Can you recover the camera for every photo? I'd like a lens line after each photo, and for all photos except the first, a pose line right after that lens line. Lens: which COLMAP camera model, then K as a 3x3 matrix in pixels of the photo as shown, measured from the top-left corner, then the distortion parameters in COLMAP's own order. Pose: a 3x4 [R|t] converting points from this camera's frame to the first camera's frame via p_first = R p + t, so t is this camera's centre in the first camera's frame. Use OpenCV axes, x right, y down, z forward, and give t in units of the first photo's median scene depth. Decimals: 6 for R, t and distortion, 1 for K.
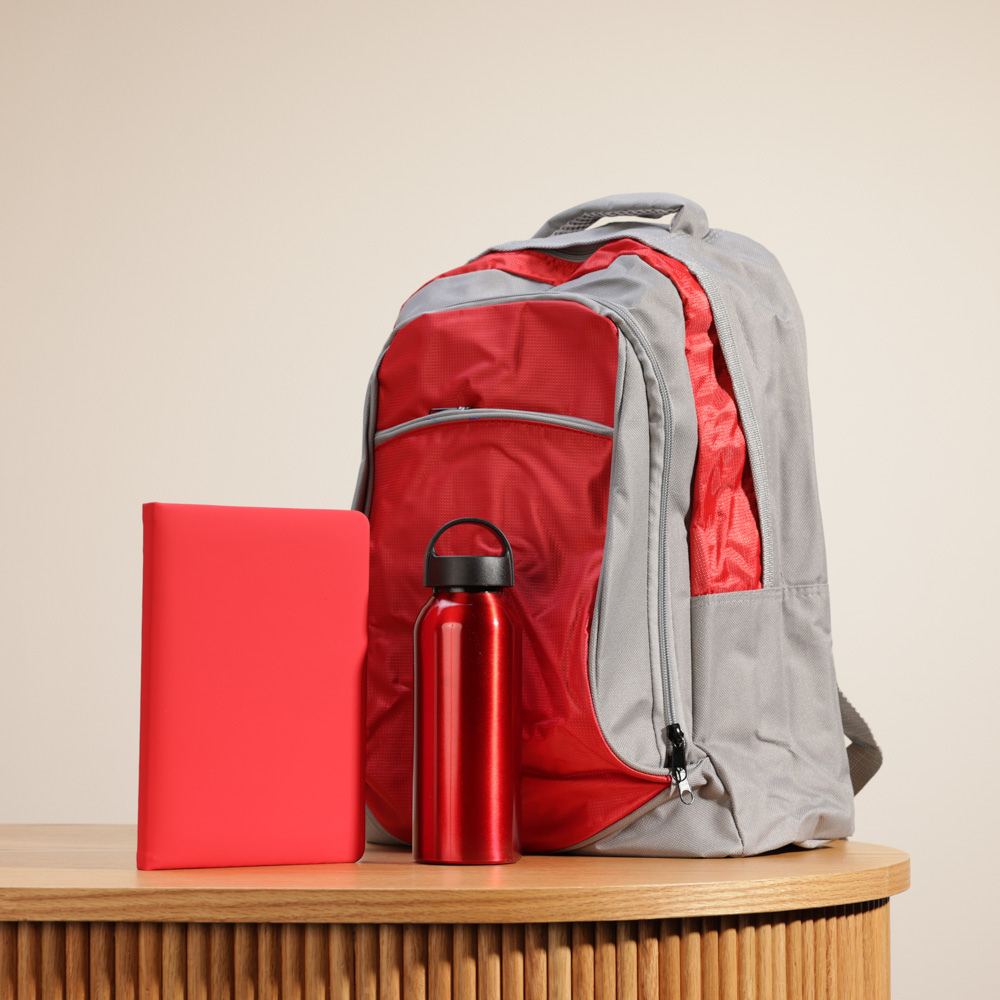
lens RADIAL K [[2919.8, 0, 474.1], [0, 2919.8, 503.9], [0, 0, 1]] dist [0.017800, 0.000000]
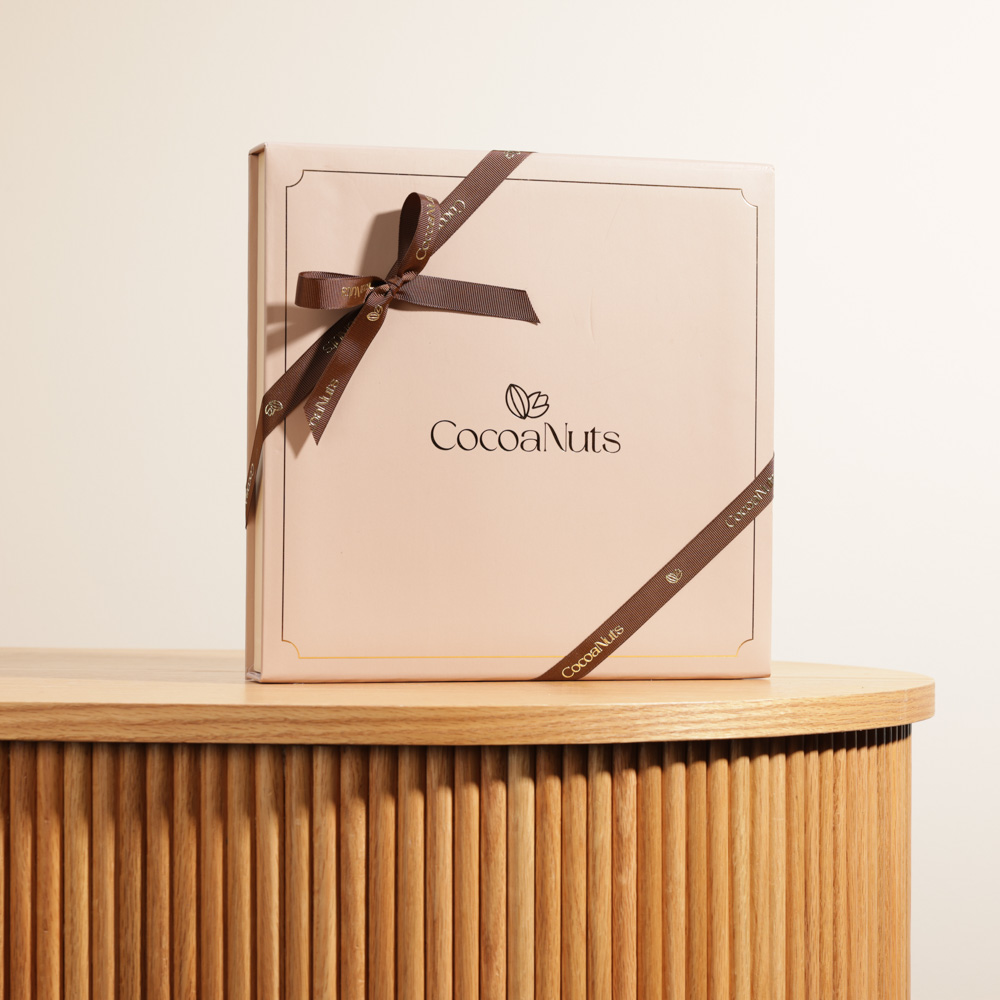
lens RADIAL K [[2919.8, 0, 507.7], [0, 2919.8, 493.6], [0, 0, 1]] dist [0.017800, 0.000000]
pose [[0.999895, 0.006359, -0.013034, 0.036119], [-0.005844, 0.999215, 0.039172, 0.034616], [0.013273, -0.039092, 0.999147, 0.136842]]
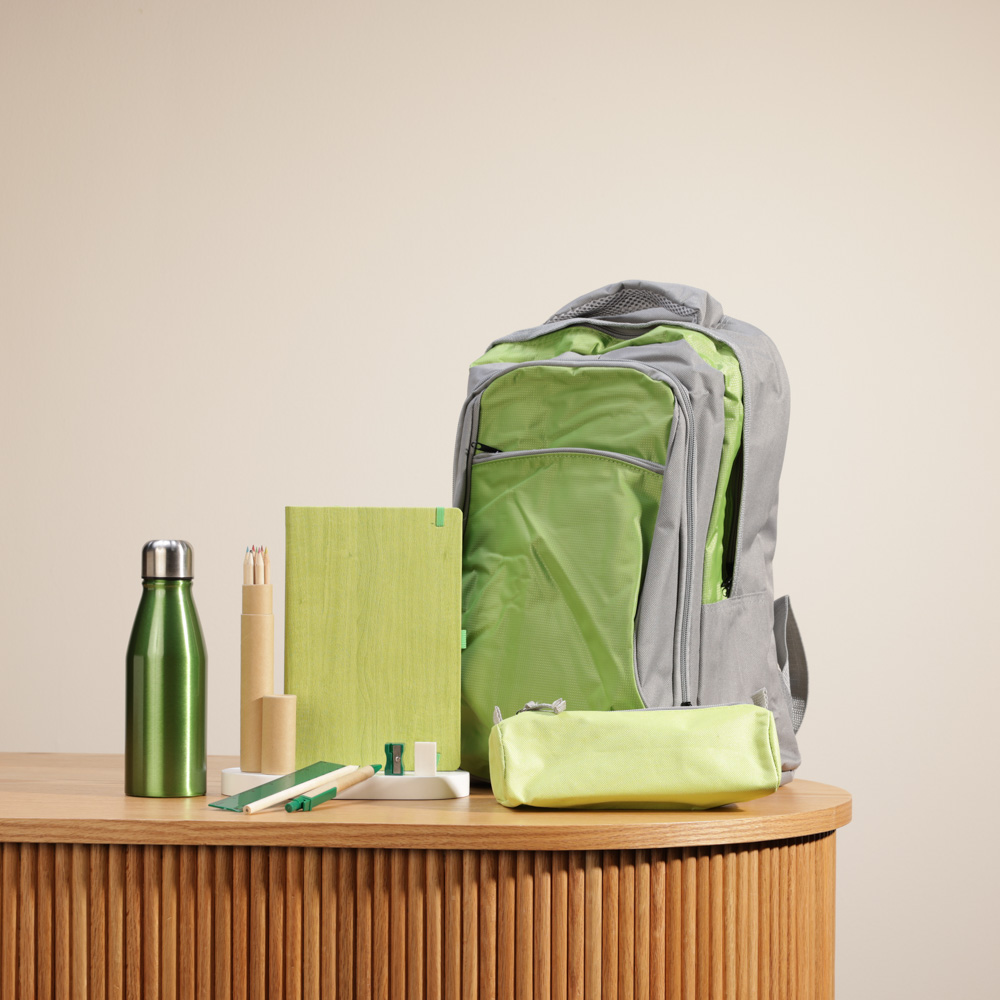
lens RADIAL K [[2919.8, 0, 487.1], [0, 2919.8, 481.6], [0, 0, 1]] dist [0.017800, 0.000000]
pose [[0.999786, 0.011996, 0.016843, -0.046230], [-0.012616, 0.999227, 0.037230, -0.079781], [-0.016383, -0.037434, 0.999165, -0.362192]]
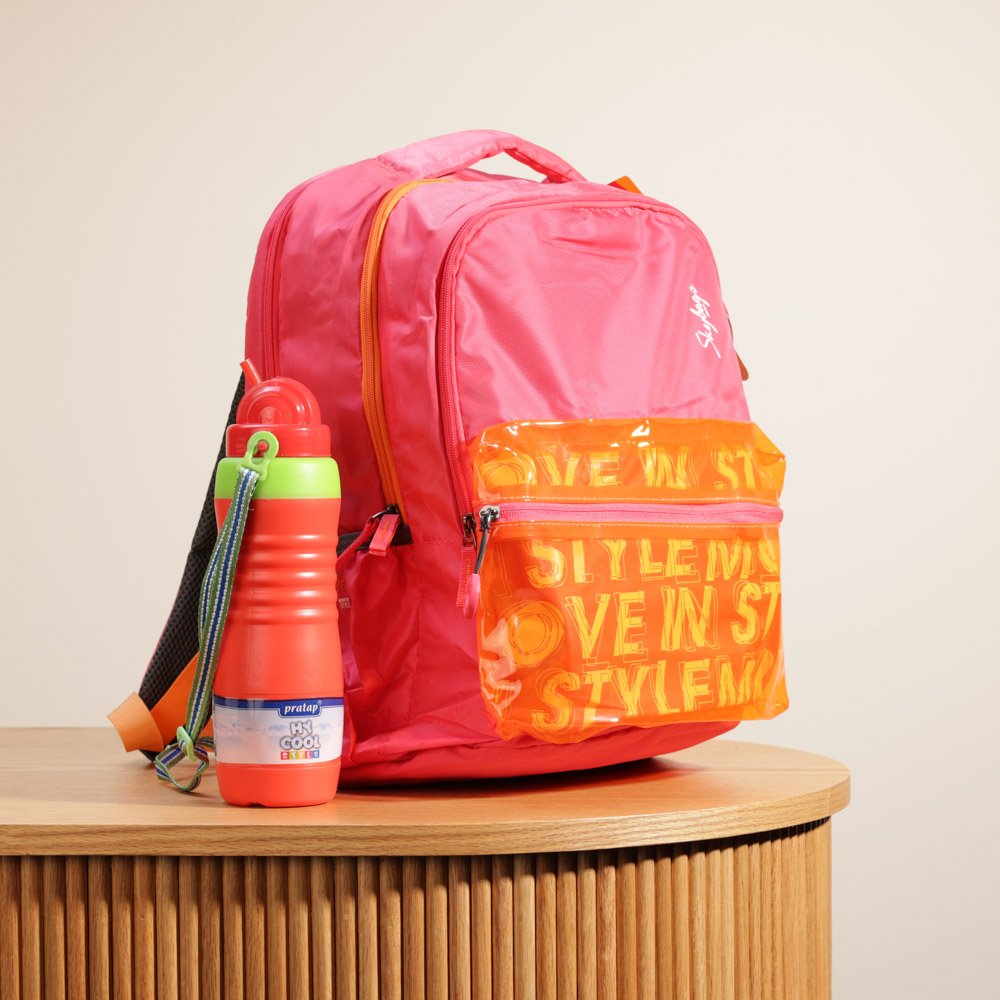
lens RADIAL K [[2919.8, 0, 497.9], [0, 2919.8, 506.5], [0, 0, 1]] dist [0.017800, 0.000000]
pose [[0.999759, -0.004031, 0.021587, -0.003274], [0.002489, 0.997475, 0.070980, -0.061136], [-0.021818, -0.070910, 0.997244, -0.067628]]
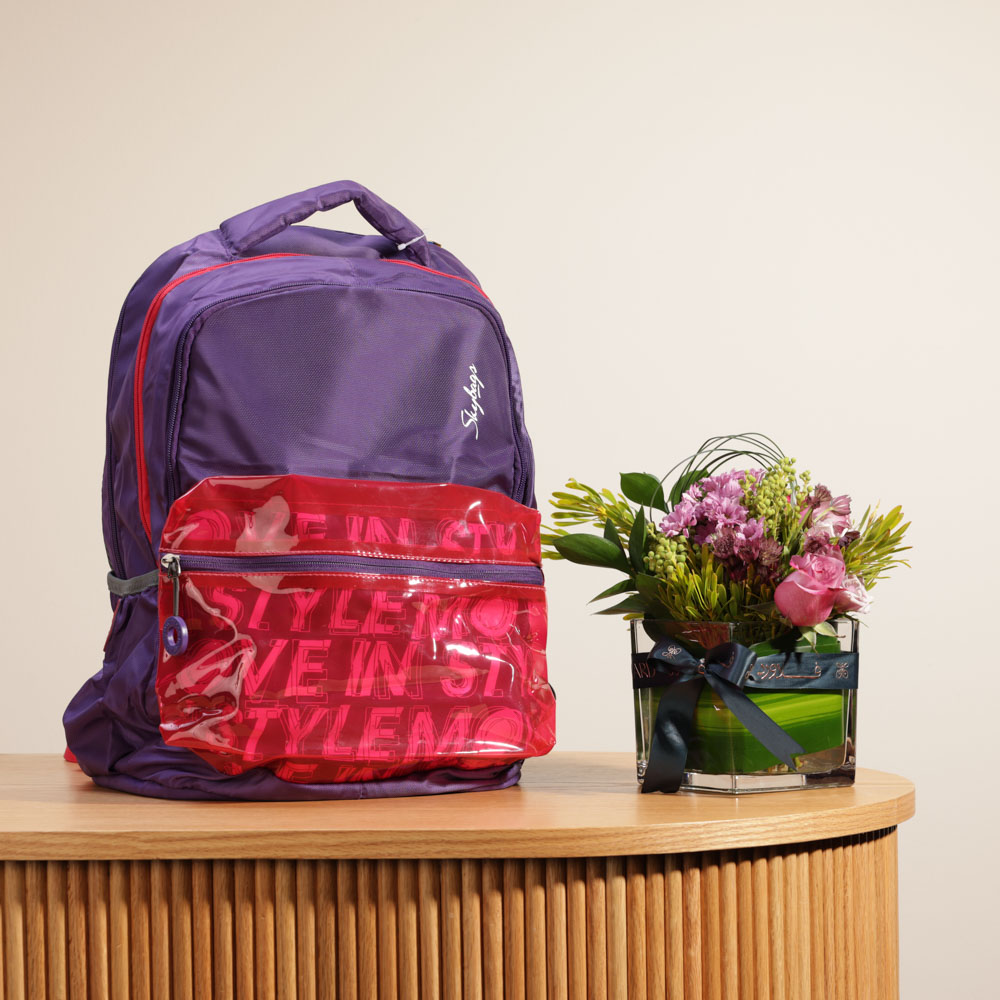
lens RADIAL K [[2919.8, 0, 490.0], [0, 2919.8, 499.3], [0, 0, 1]] dist [0.017800, 0.000000]
pose [[0.999933, -0.009946, 0.005951, -0.026534], [0.009661, 0.998882, 0.046268, -0.053223], [-0.006404, -0.046207, 0.998911, -0.157960]]
